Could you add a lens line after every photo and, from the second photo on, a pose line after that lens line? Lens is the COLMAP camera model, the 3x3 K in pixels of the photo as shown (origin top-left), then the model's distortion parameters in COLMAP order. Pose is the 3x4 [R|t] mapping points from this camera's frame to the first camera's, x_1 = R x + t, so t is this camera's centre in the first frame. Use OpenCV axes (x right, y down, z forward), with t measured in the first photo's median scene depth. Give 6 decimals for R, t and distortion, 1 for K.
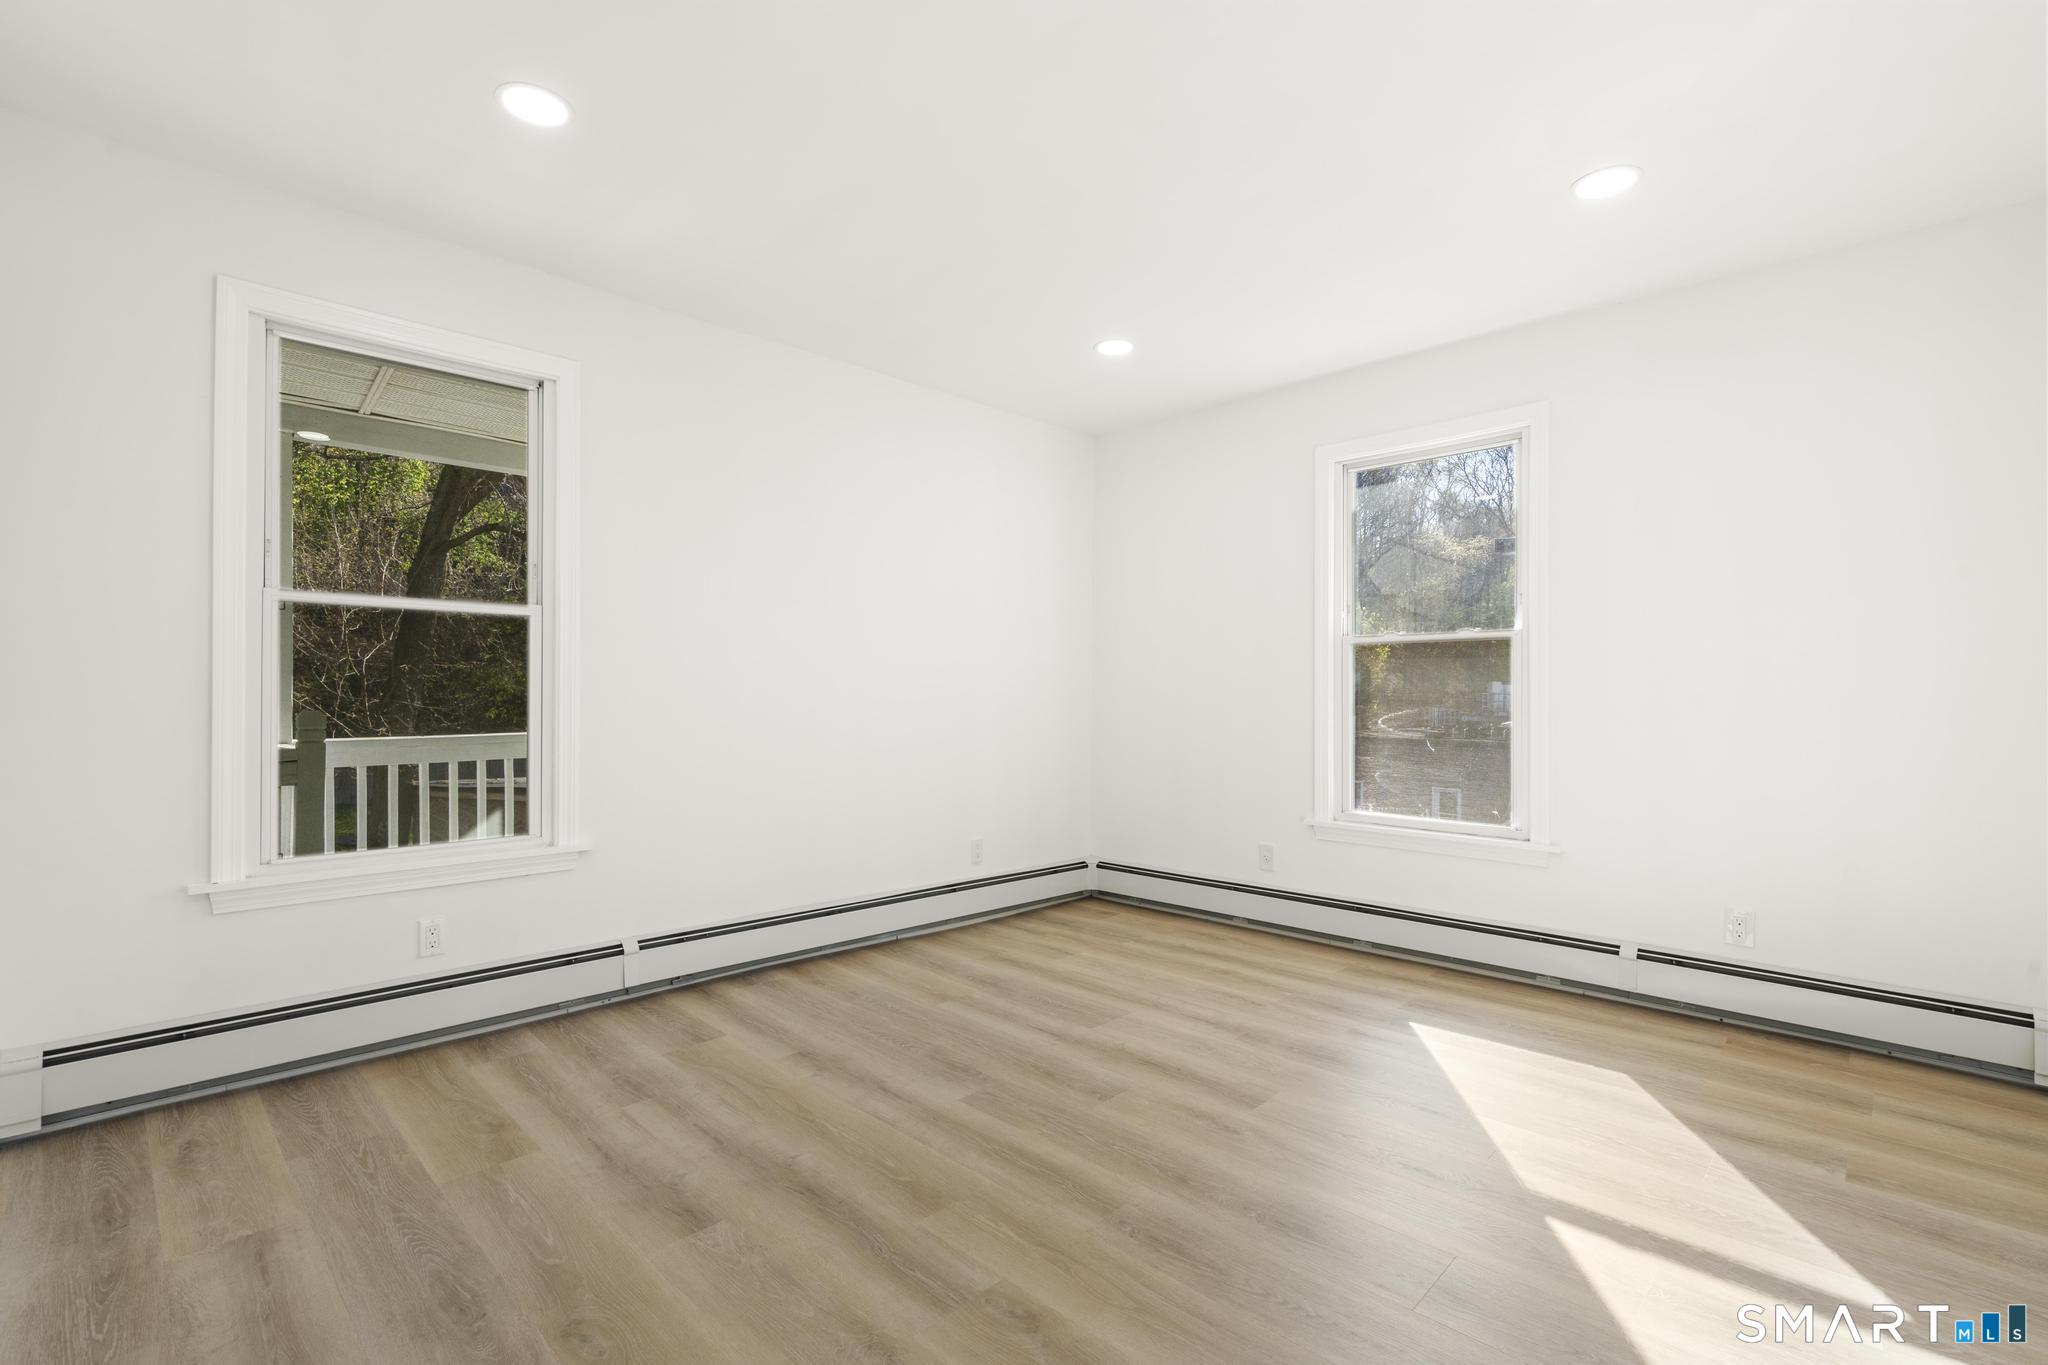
lens RADIAL K [[919.0, 0, 1024.1], [0, 919.0, 688.0], [0, 0, 1]] dist [-0.014016, 0.007849]
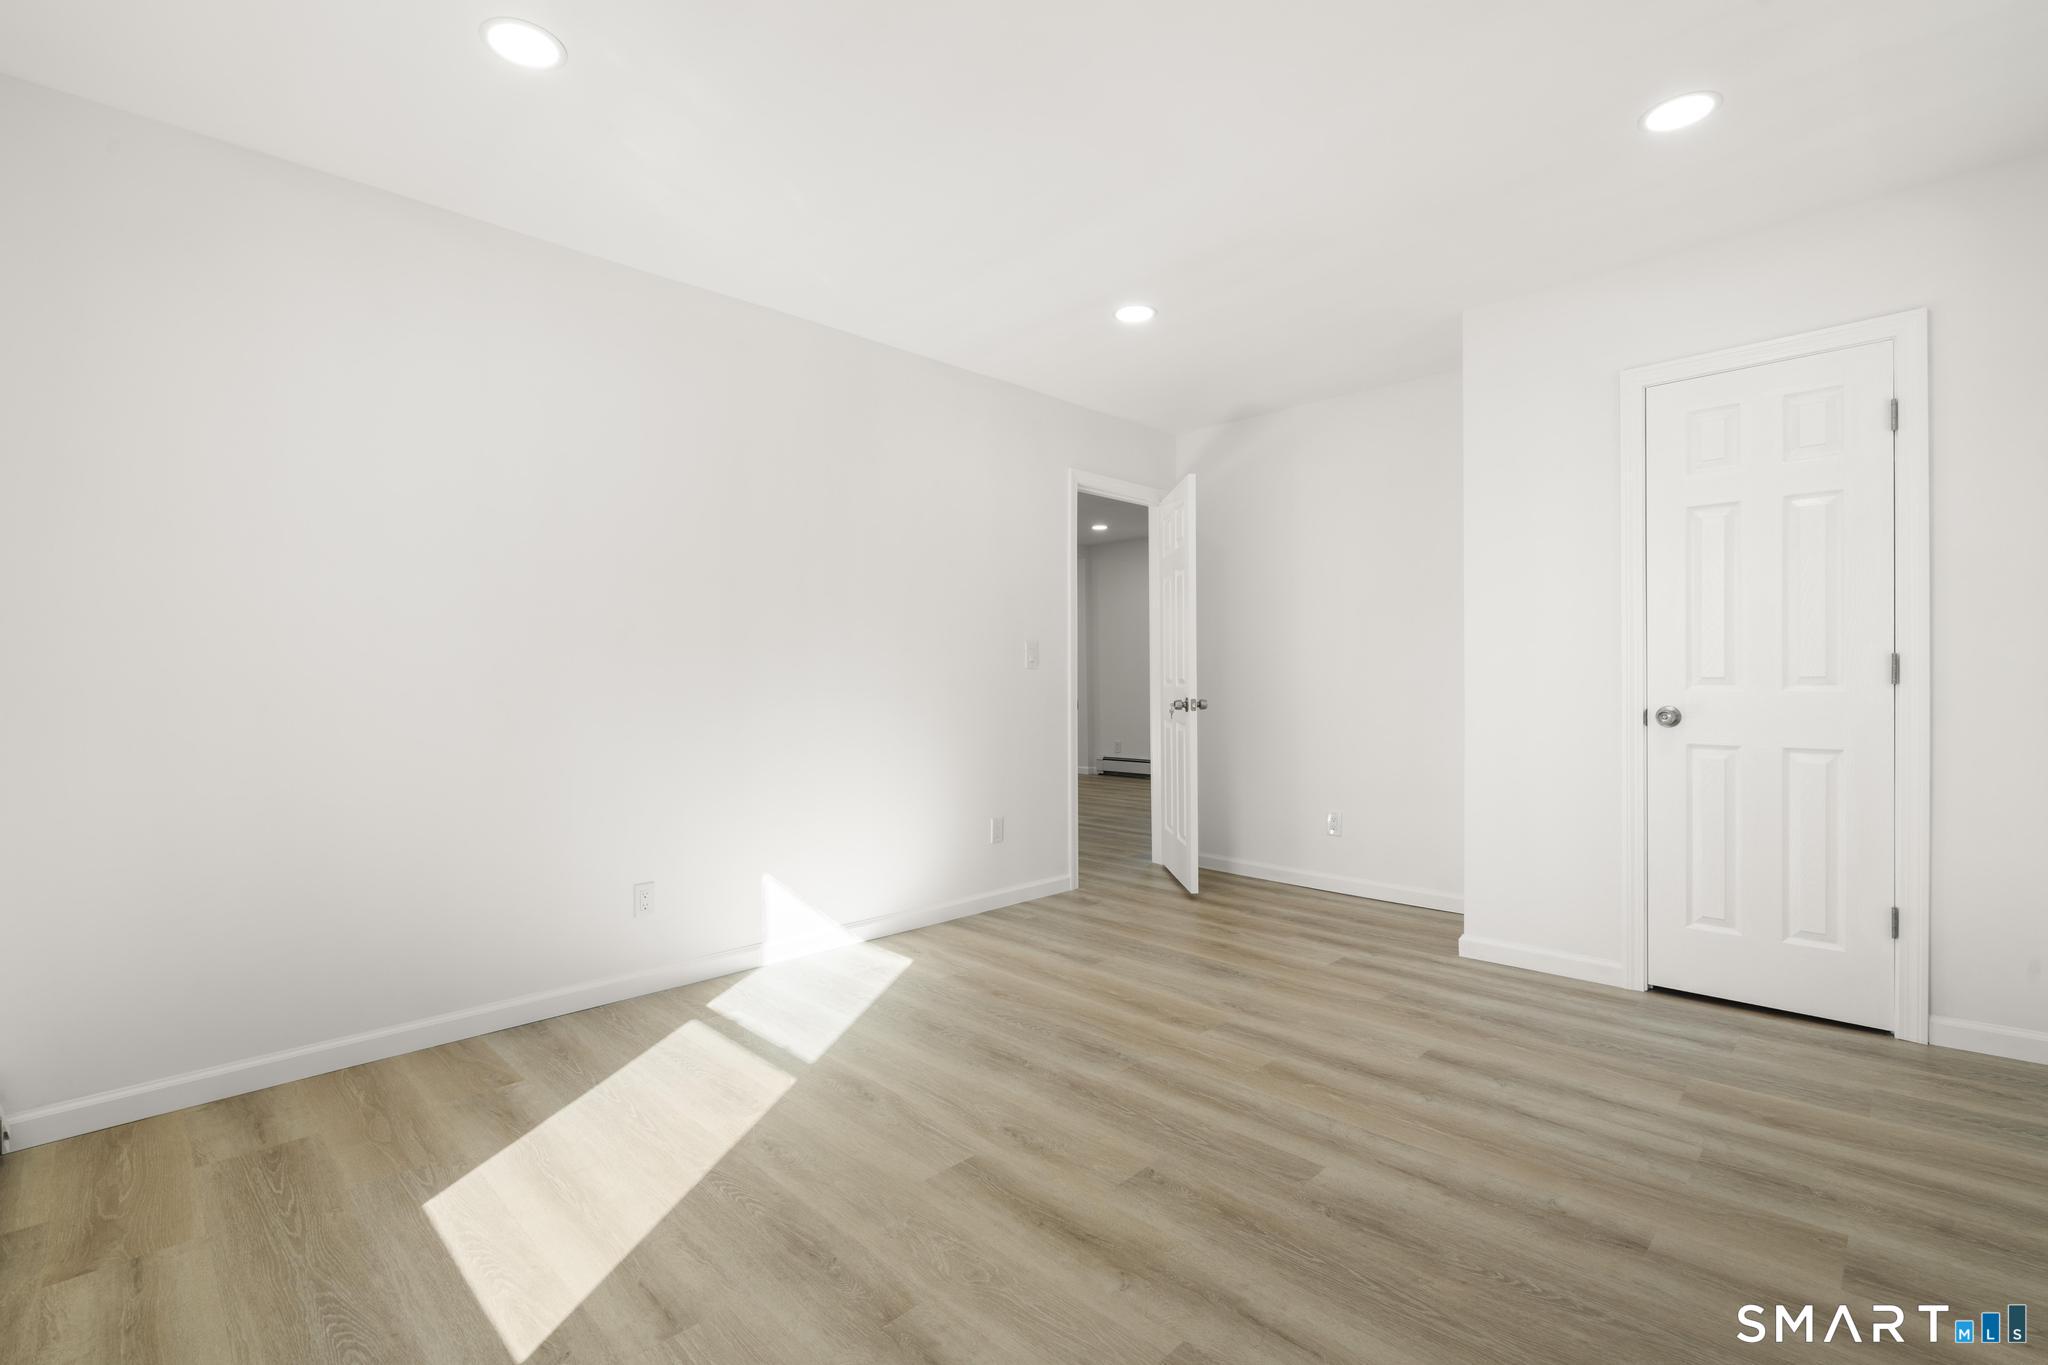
lens RADIAL K [[919.0, 0, 1024.1], [0, 919.0, 688.0], [0, 0, 1]] dist [-0.014016, 0.007849]
pose [[-0.999964, 0.003641, 0.007629, 0.206492], [0.003669, 0.999986, 0.003769, 0.018197], [-0.007615, 0.003796, -0.999964, 1.981305]]
